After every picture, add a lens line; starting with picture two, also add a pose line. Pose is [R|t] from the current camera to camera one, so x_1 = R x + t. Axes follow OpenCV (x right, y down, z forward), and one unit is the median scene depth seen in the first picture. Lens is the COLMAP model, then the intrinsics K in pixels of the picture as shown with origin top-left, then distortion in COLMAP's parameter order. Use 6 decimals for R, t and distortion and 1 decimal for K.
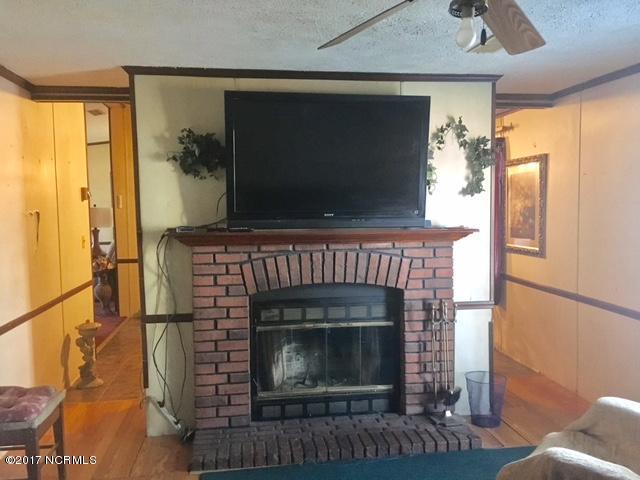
lens RADIAL K [[546.5, 0, 319.8], [0, 546.5, 238.1], [0, 0, 1]] dist [0.055576, -0.041710]
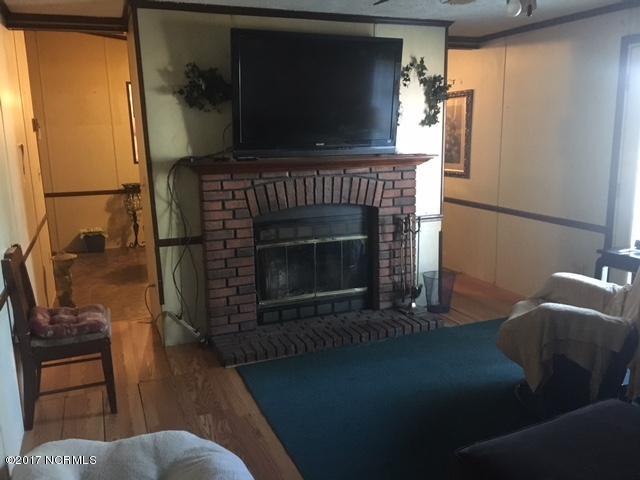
lens RADIAL K [[546.5, 0, 319.5], [0, 546.5, 241.4], [0, 0, 1]] dist [0.055576, -0.041710]
pose [[0.969584, -0.054343, 0.238651, -0.262861], [0.022344, 0.990621, 0.134796, 0.004266], [-0.243738, -0.125364, 0.961705, -0.123007]]
